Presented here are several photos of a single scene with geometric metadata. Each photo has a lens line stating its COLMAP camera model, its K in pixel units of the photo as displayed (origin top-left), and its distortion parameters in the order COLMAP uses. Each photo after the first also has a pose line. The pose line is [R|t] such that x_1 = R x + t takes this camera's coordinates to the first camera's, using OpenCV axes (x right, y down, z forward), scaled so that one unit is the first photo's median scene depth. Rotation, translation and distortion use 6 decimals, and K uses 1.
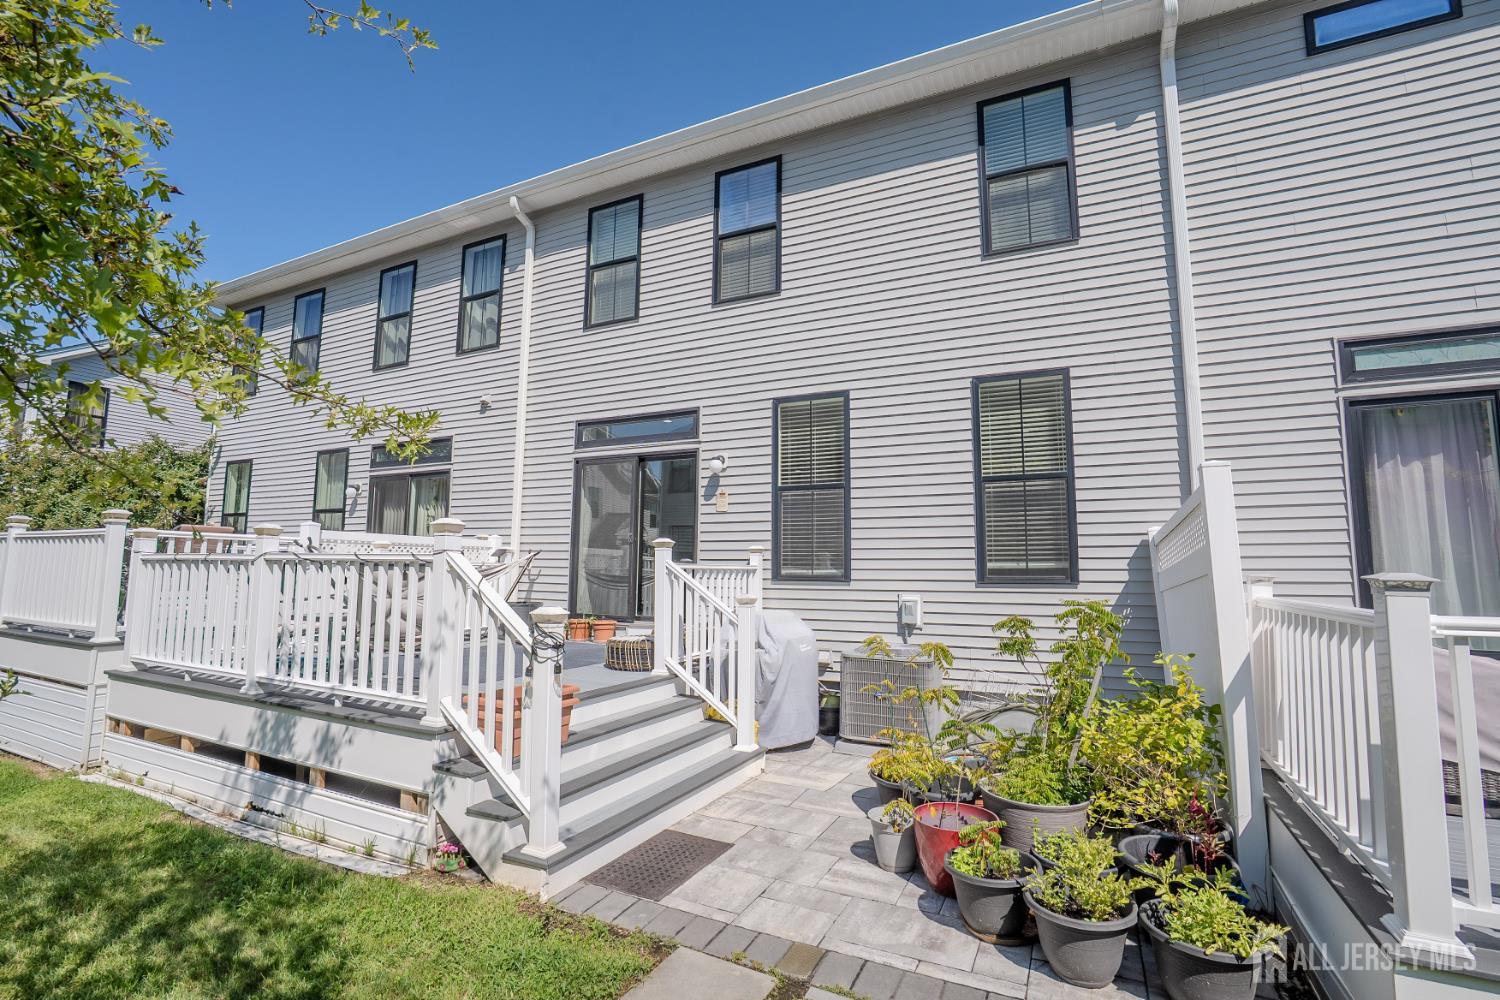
lens RADIAL K [[690.0, 0, 750.0], [0, 690.0, 500.0], [0, 0, 1]] dist [-0.061855, 0.025411]
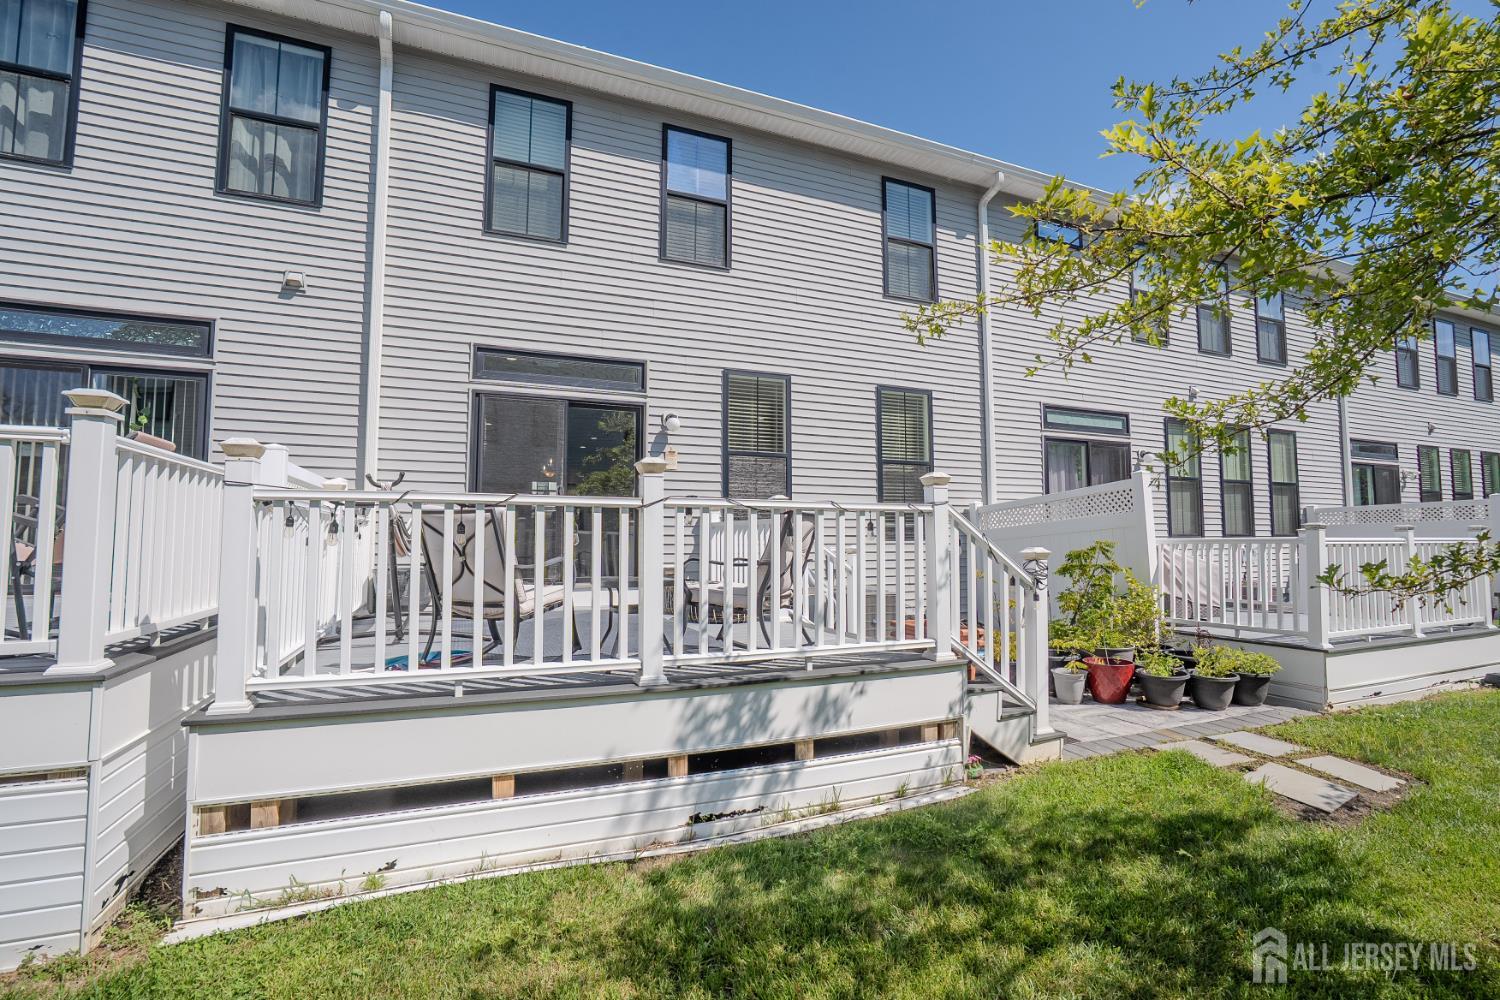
lens RADIAL K [[690.0, 0, 750.0], [0, 690.0, 500.0], [0, 0, 1]] dist [-0.061855, 0.025411]
pose [[0.655425, 0.035423, 0.754429, -0.642404], [-0.072974, 0.997196, 0.016576, 0.032007], [-0.751727, -0.065918, 0.656172, 0.218804]]
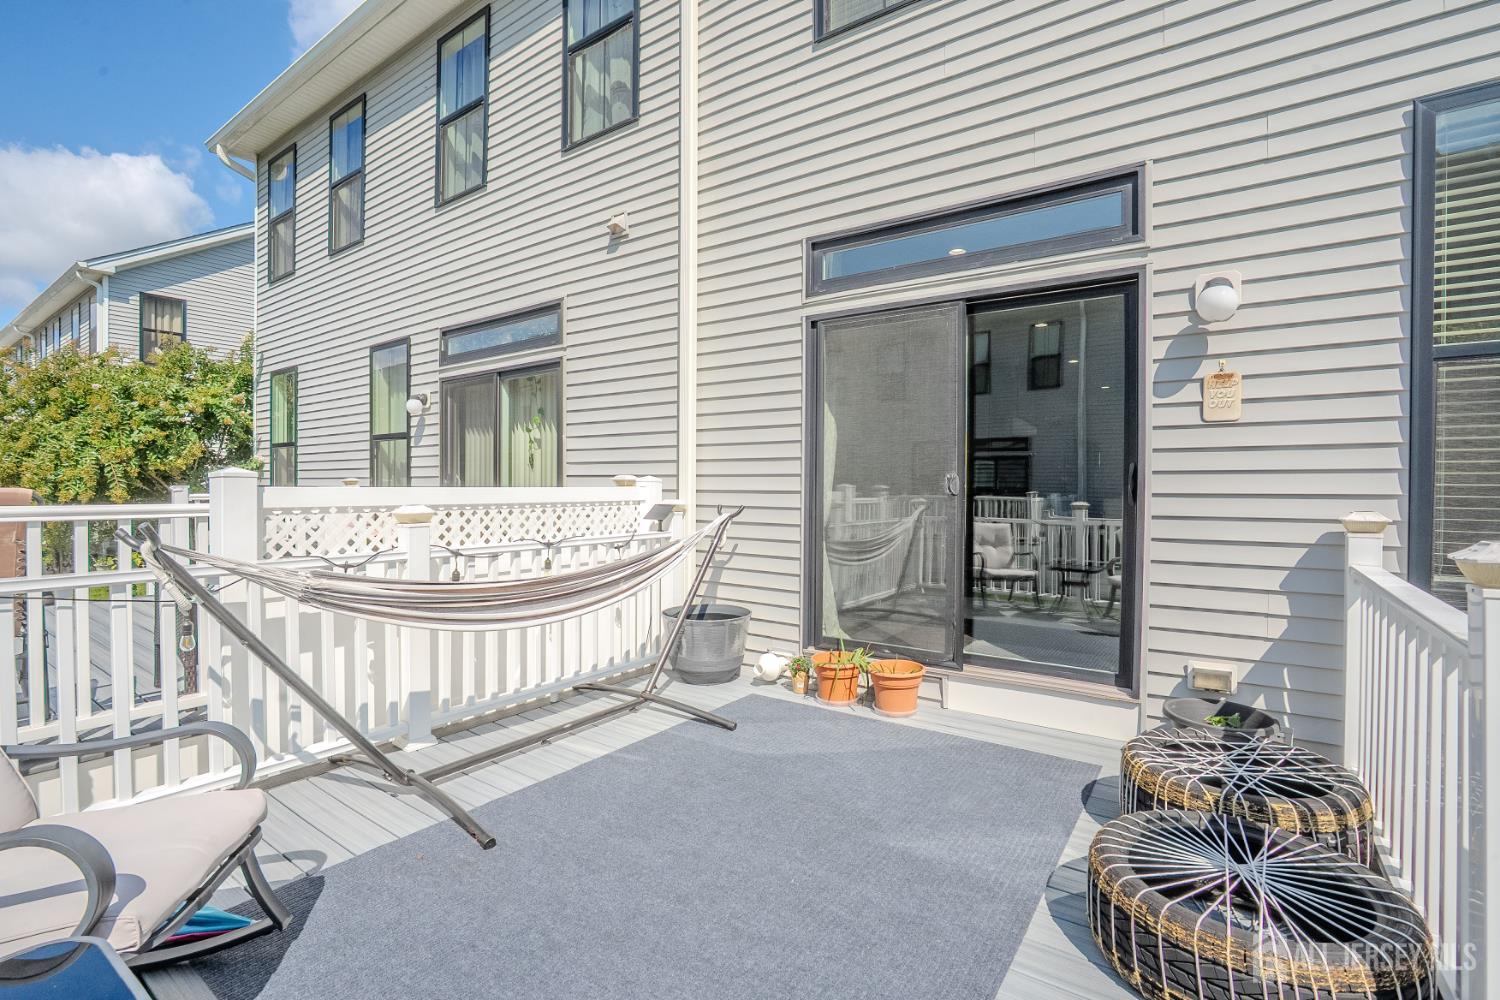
lens RADIAL K [[690.0, 0, 750.0], [0, 690.0, 500.0], [0, 0, 1]] dist [-0.061855, 0.025411]
pose [[0.987422, -0.002258, -0.158088, -0.218346], [0.020900, 0.992987, 0.116364, 0.009746], [0.156717, -0.118205, 0.980545, 0.507162]]
